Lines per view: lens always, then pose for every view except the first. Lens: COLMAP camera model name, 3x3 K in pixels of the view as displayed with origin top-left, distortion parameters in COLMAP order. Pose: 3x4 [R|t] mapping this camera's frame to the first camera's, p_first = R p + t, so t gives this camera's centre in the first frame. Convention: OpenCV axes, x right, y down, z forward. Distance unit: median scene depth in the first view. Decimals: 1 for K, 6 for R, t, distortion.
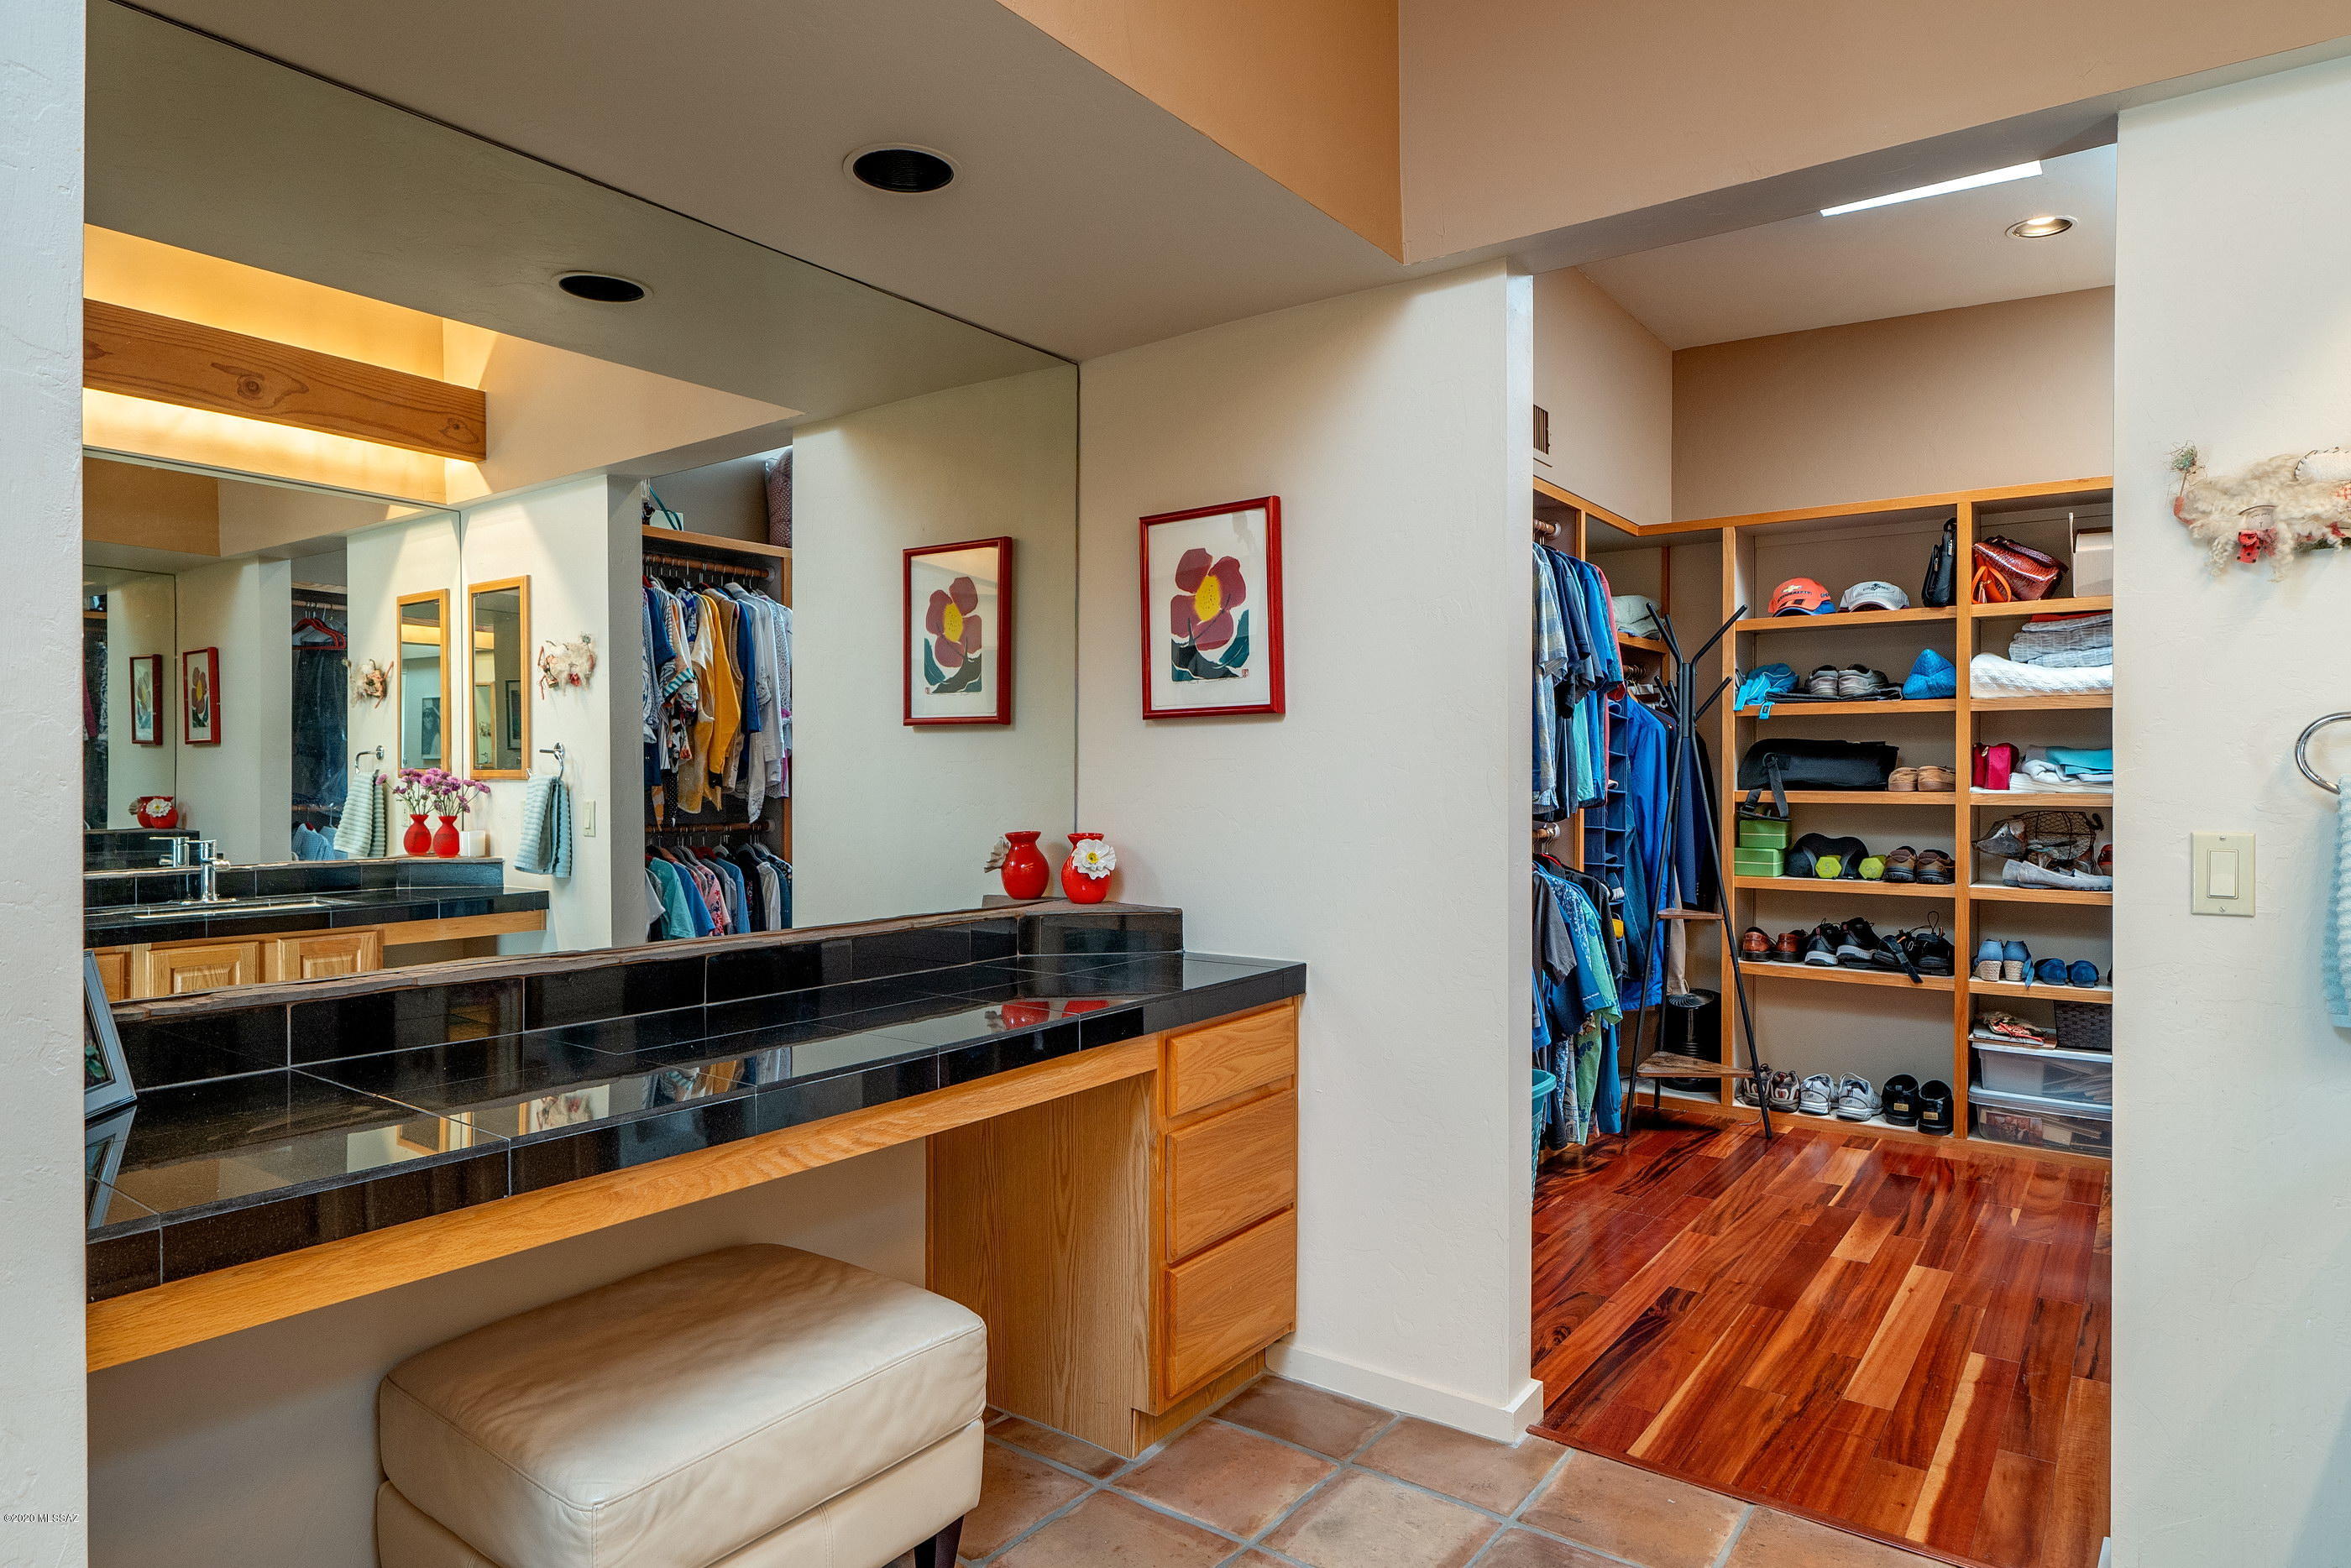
lens RADIAL K [[1417.5, 0, 1144.5], [0, 1417.5, 784.0], [0, 0, 1]] dist [0.000295, 0.000215]
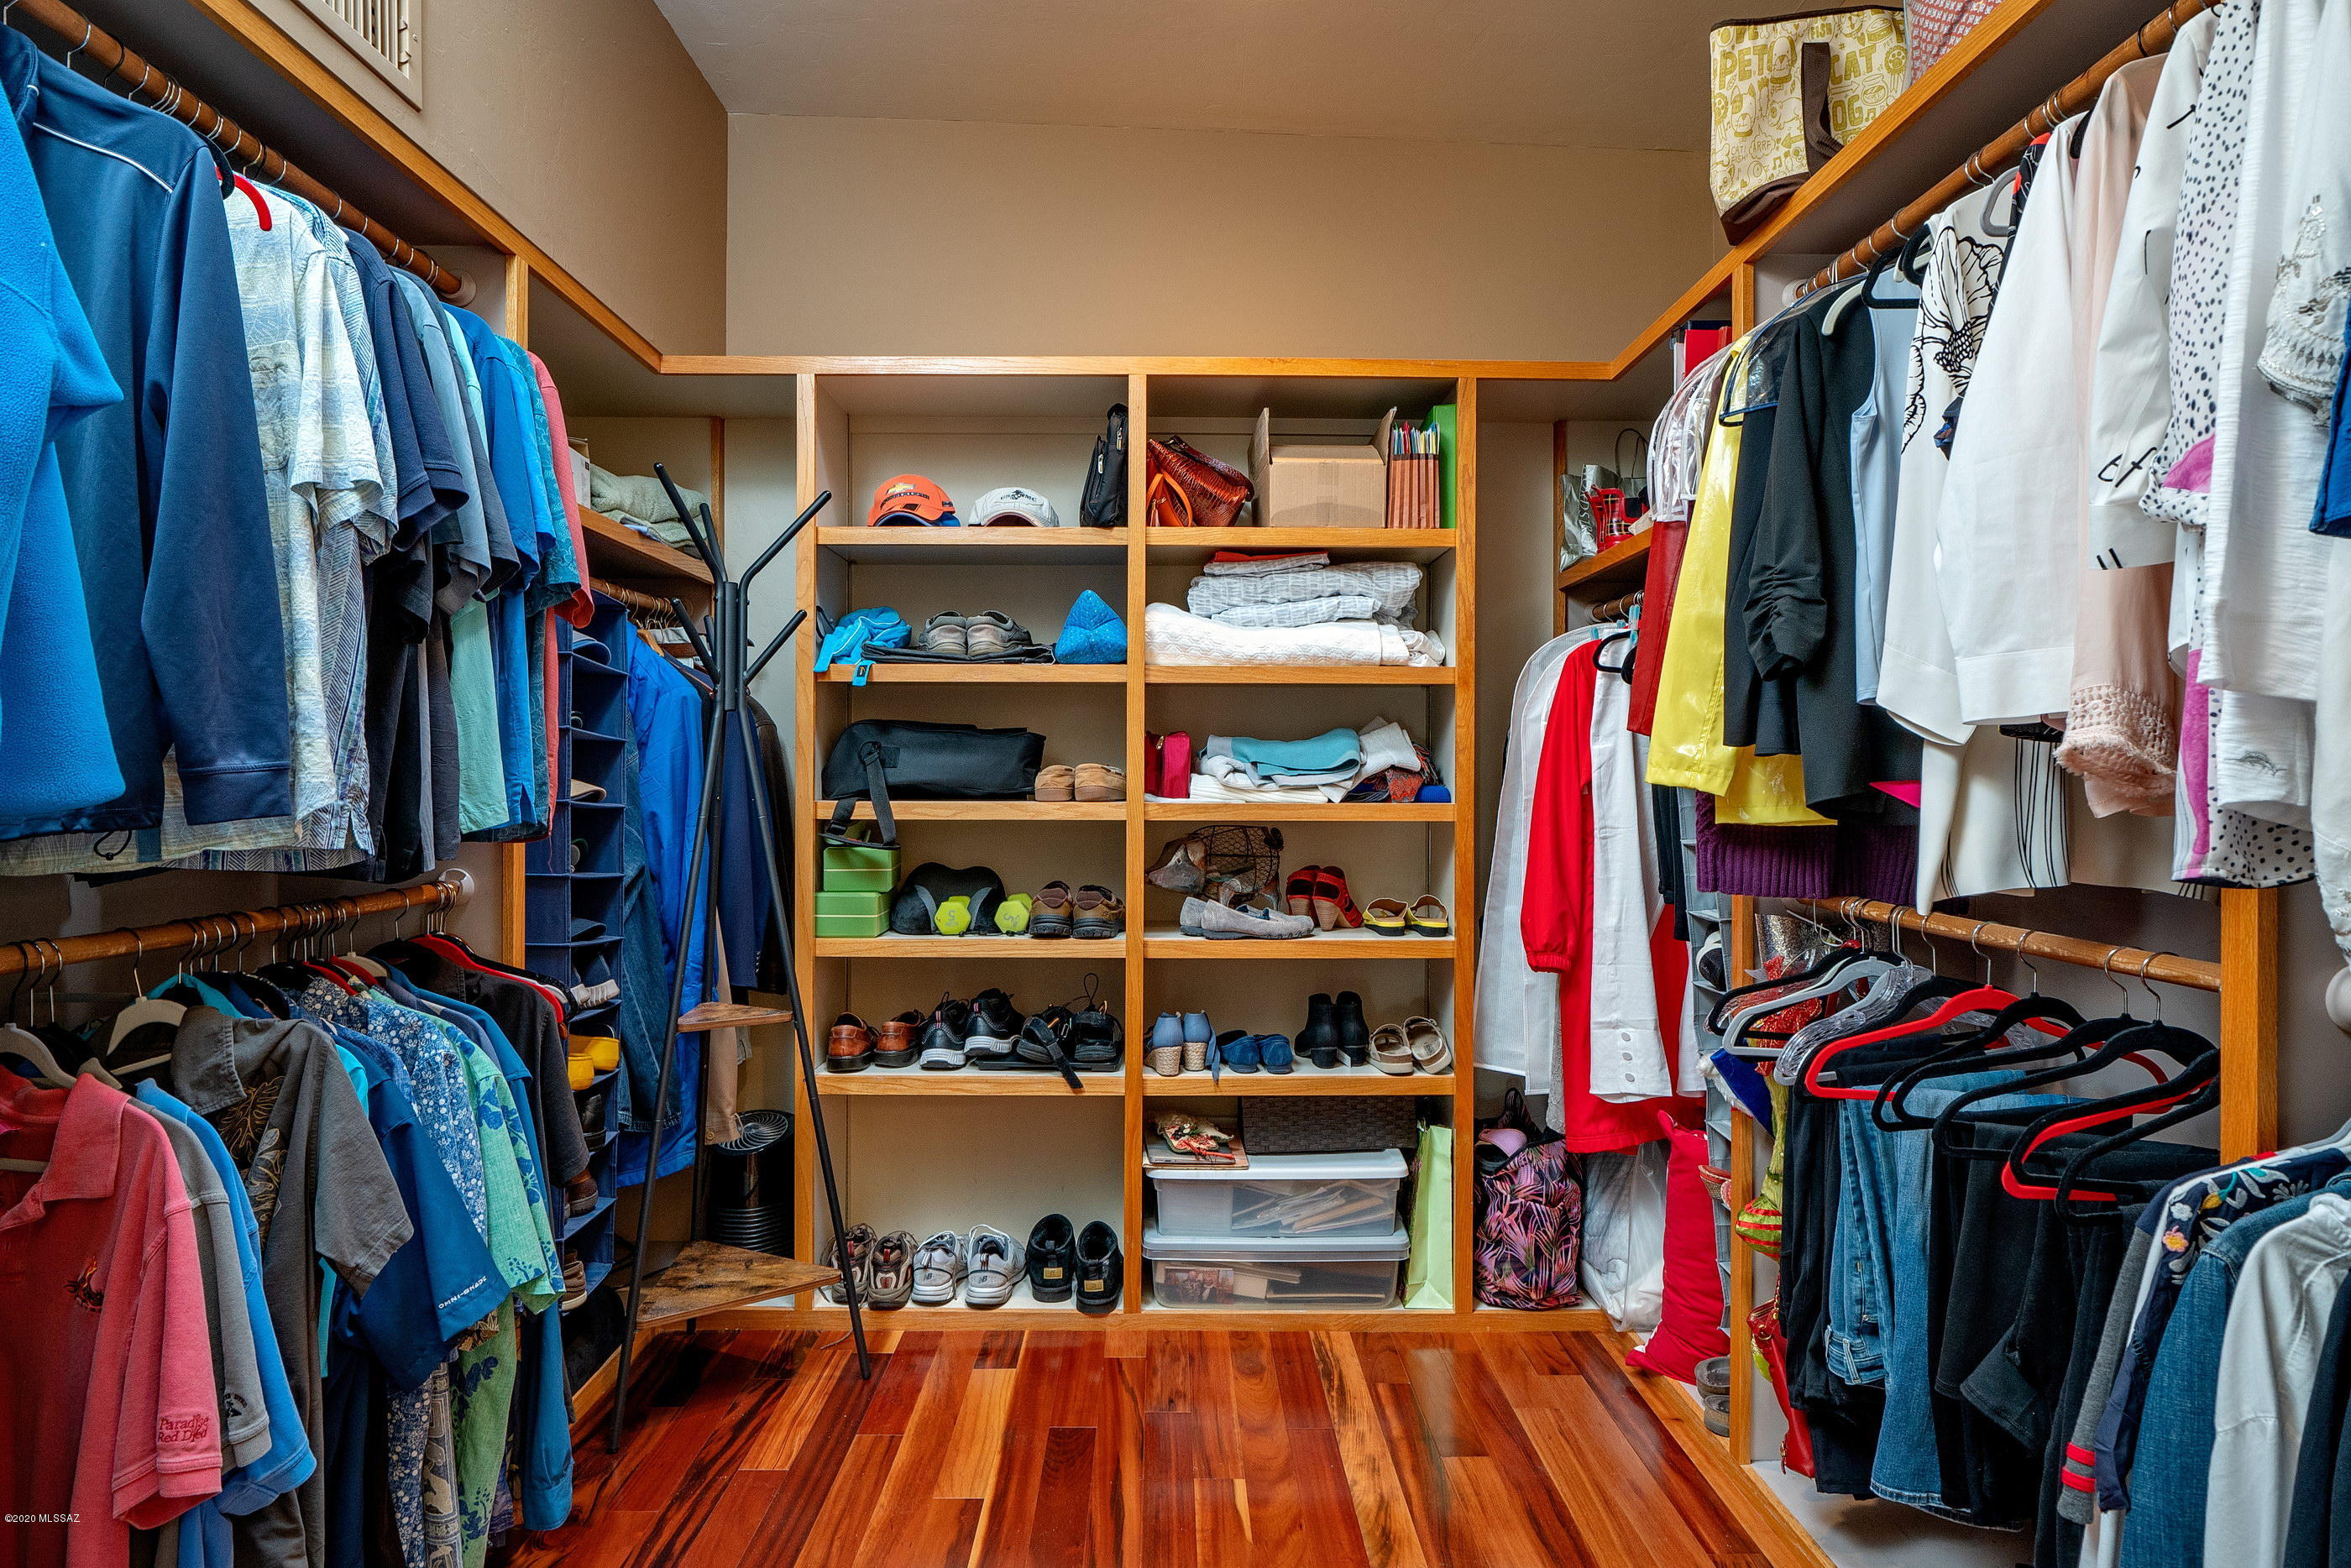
lens RADIAL K [[1266.8, 0, 1175.5], [0, 1266.8, 784.0], [0, 0, 1]] dist [0.000357, 0.000321]
pose [[0.802619, -0.001870, 0.596489, 0.230292], [0.001581, 0.999998, 0.001007, -0.003474], [-0.596490, 0.000135, 0.802620, 0.499853]]
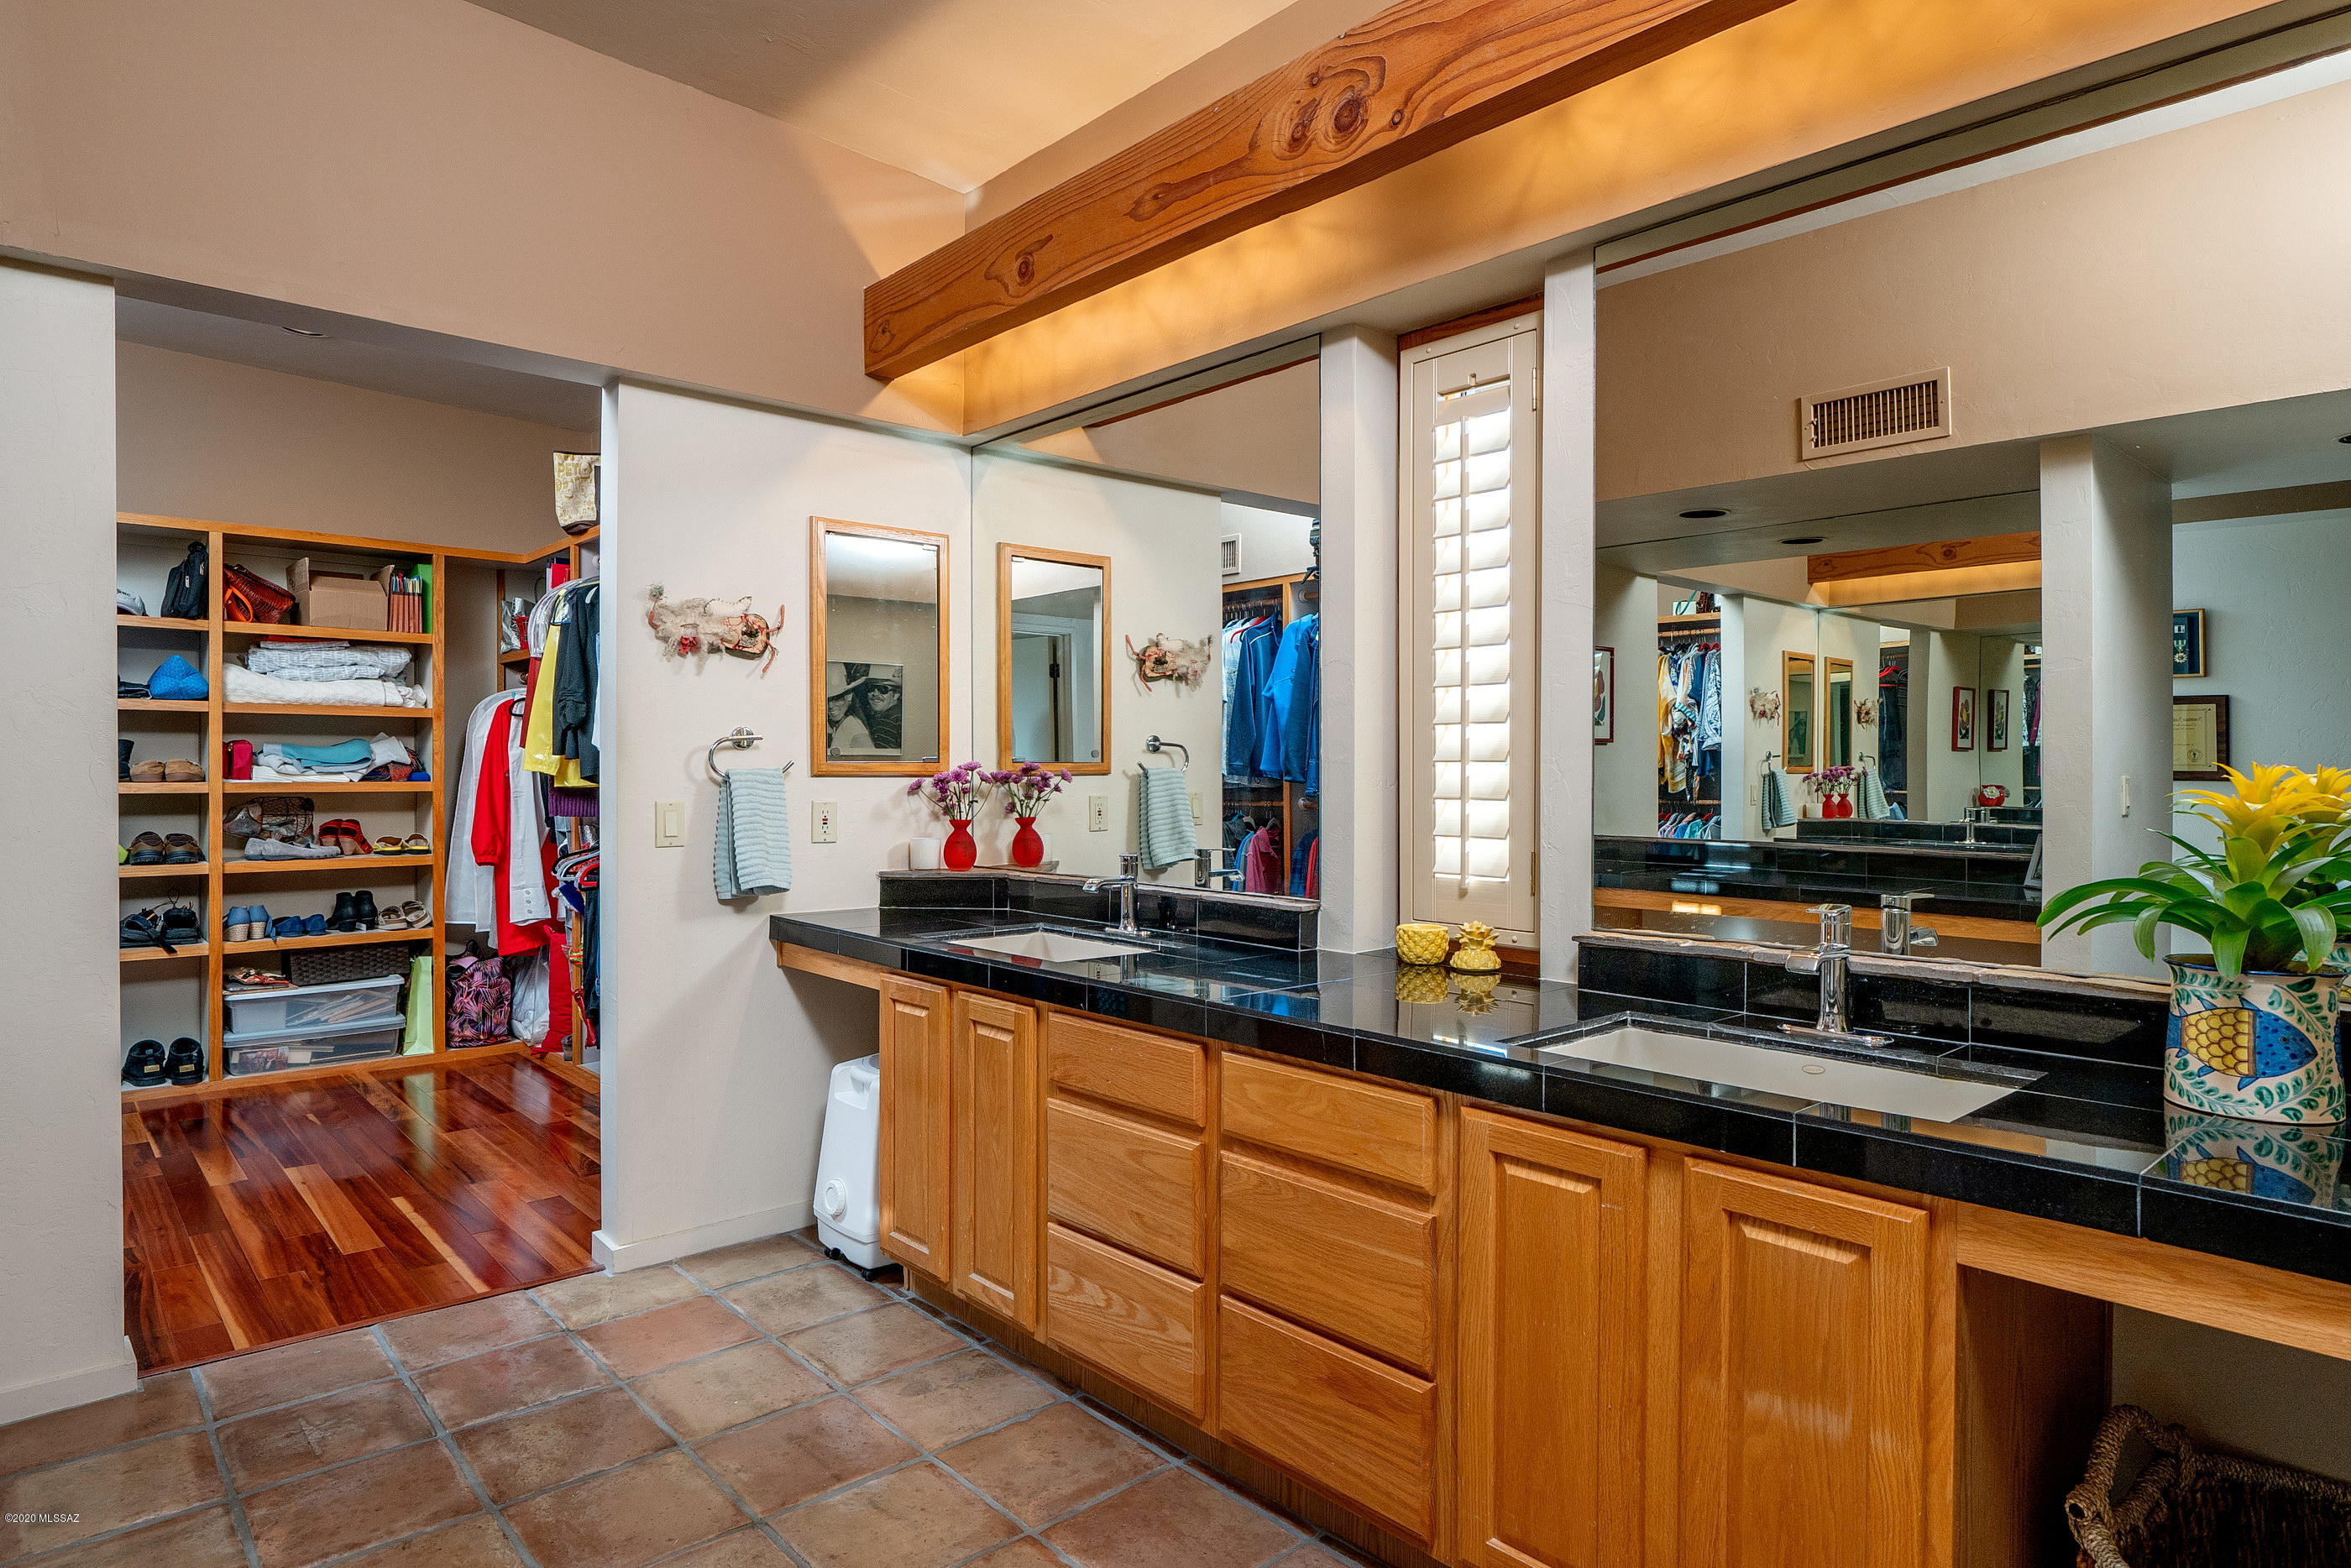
lens RADIAL K [[1250.2, 0, 1241.5], [0, 1250.2, 779.7], [0, 0, 1]] dist [-0.003935, -0.002015]
pose [[0.150934, -0.007895, 0.988512, -0.301159], [0.003557, 0.999966, 0.007443, -0.000632], [-0.988537, 0.002392, 0.150957, 0.017202]]
